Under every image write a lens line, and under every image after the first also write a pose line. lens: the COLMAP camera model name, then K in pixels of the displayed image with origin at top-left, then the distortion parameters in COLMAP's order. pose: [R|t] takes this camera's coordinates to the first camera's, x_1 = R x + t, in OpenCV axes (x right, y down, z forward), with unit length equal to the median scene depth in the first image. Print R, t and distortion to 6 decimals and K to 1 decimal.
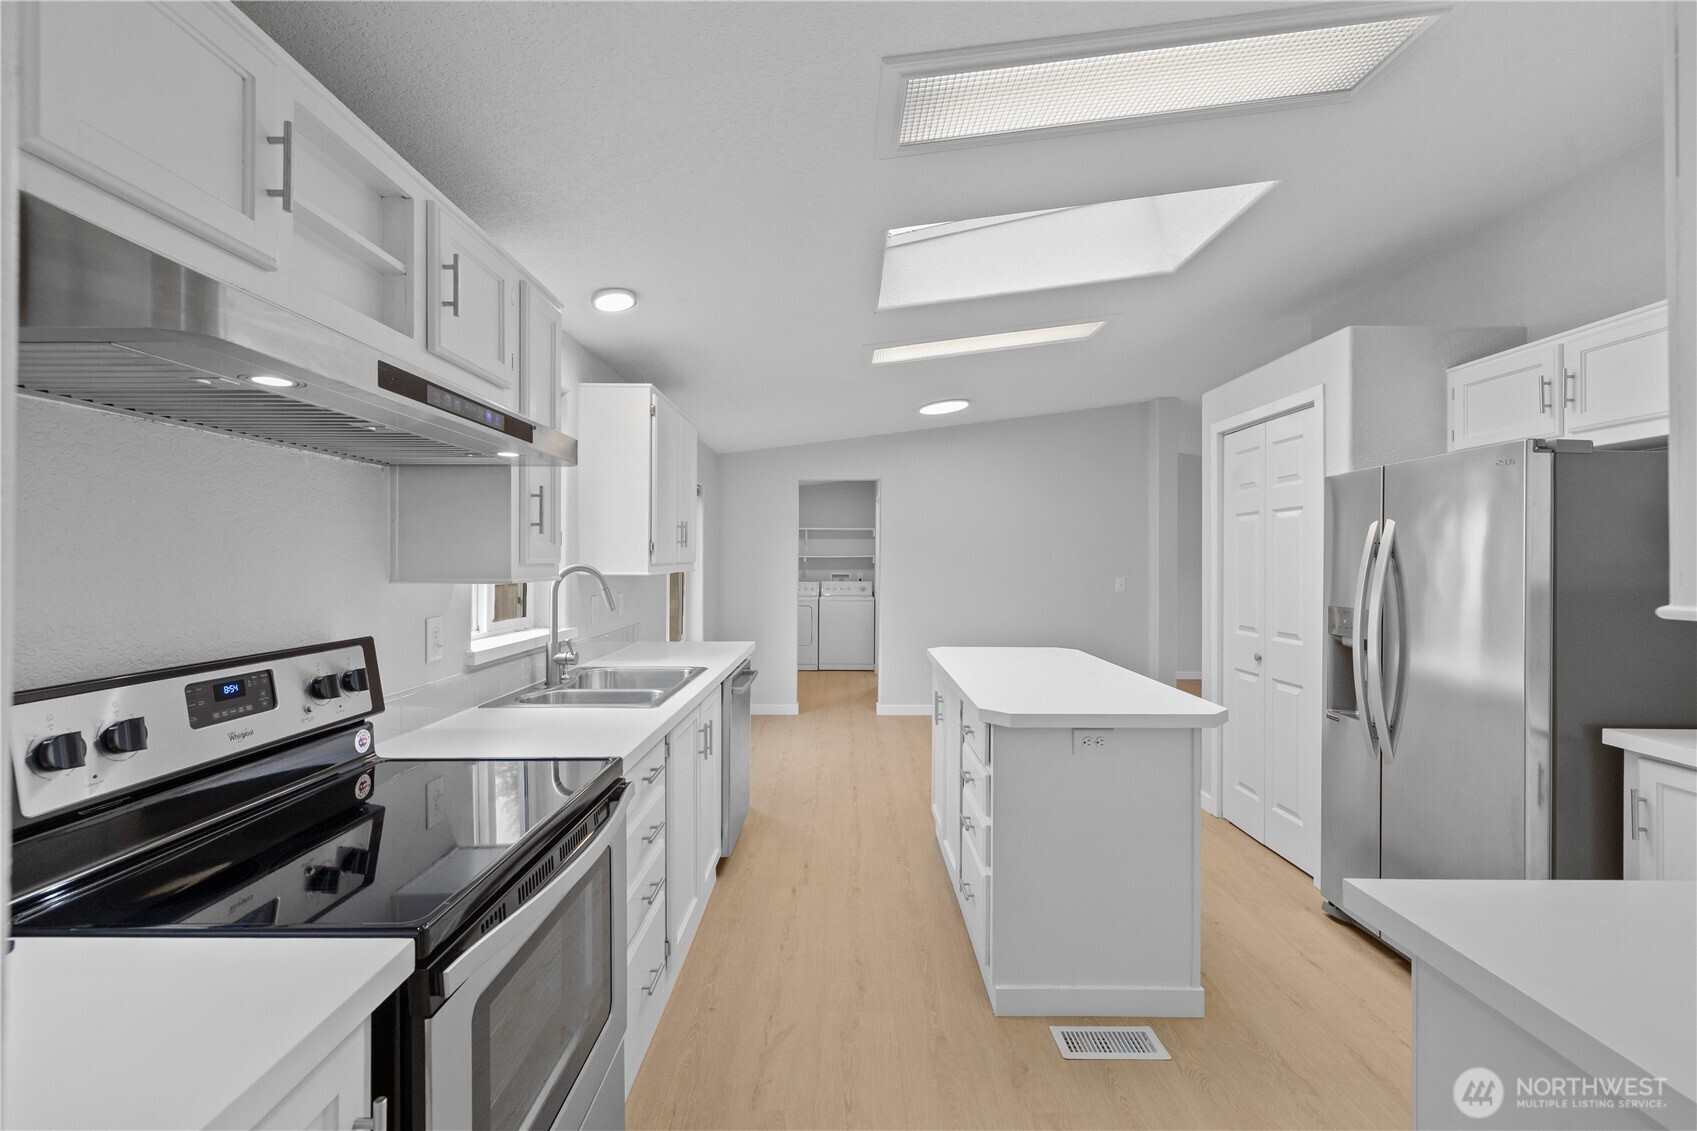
lens RADIAL K [[720.6, 0, 841.3], [0, 720.6, 557.5], [0, 0, 1]] dist [-0.000466, -0.000300]
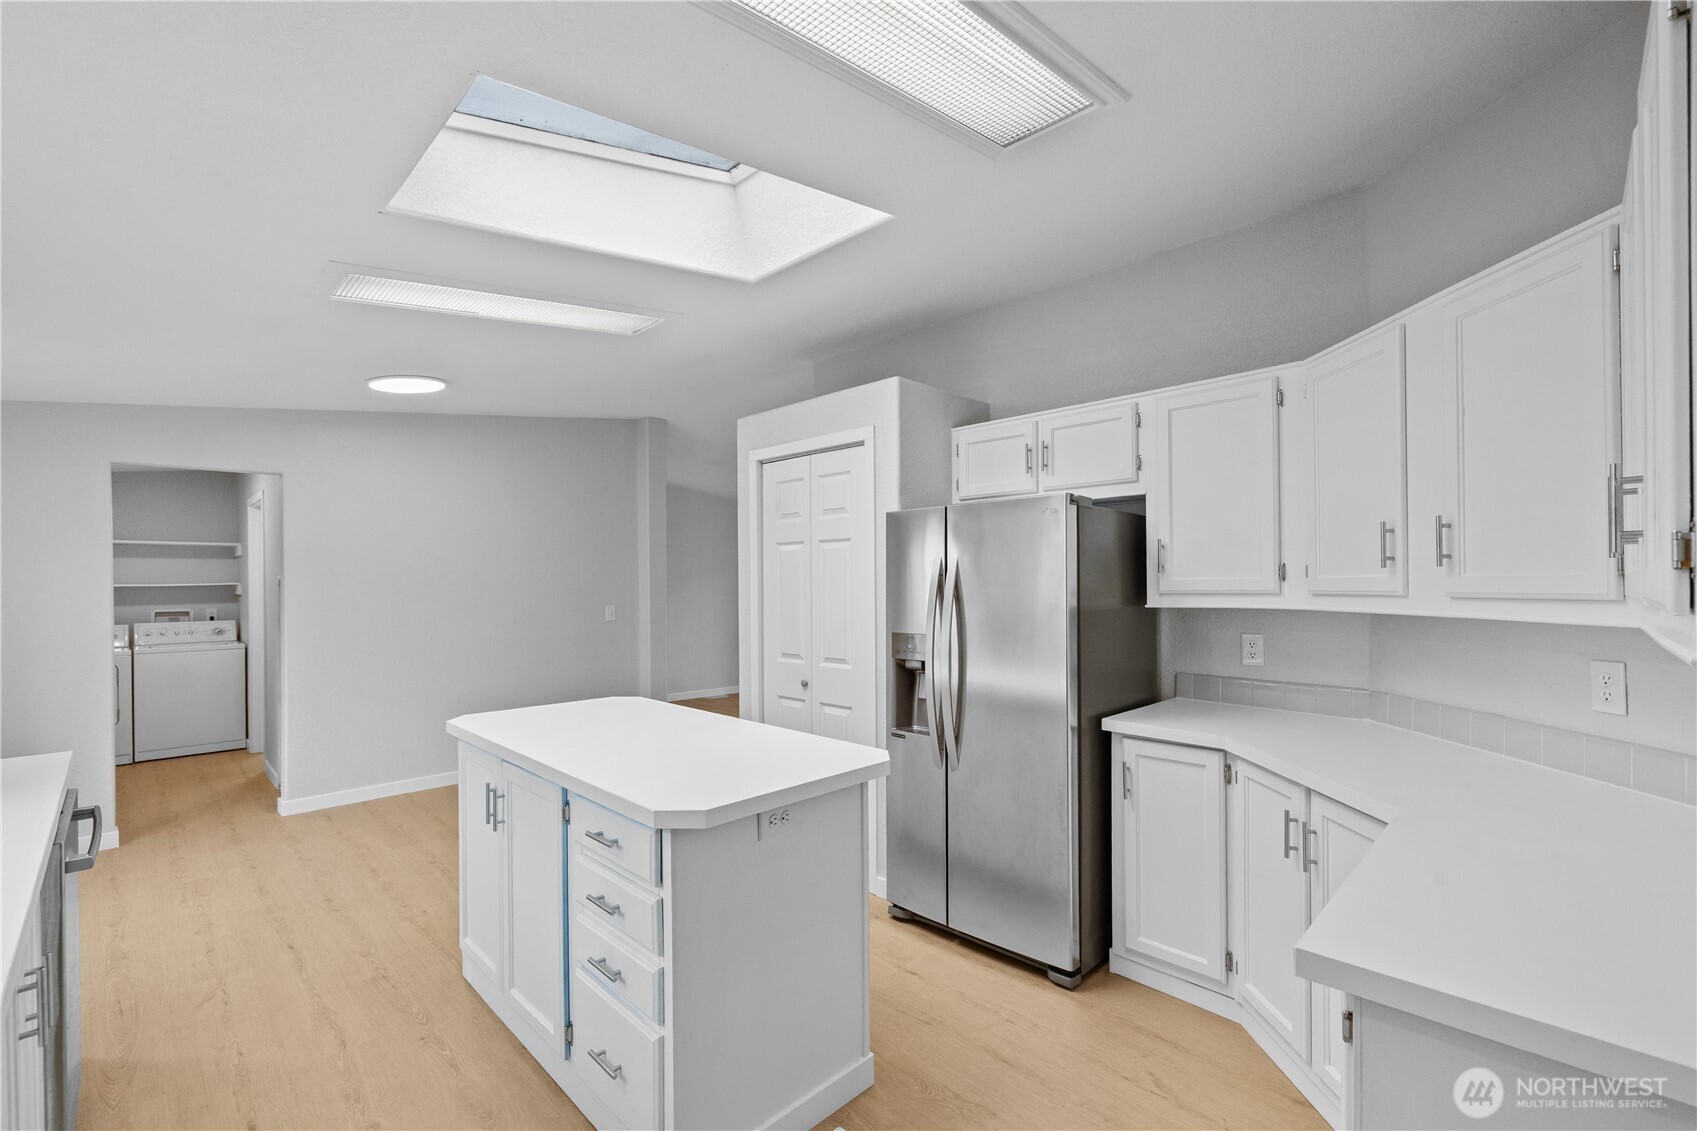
lens RADIAL K [[723.6, 0, 851.0], [0, 723.6, 585.7], [0, 0, 1]] dist [-0.000639, 0.000152]
pose [[0.696124, -0.011808, 0.717824, -0.140442], [0.005081, 0.999921, 0.011521, -0.015123], [-0.717904, -0.004373, 0.696129, 0.280737]]
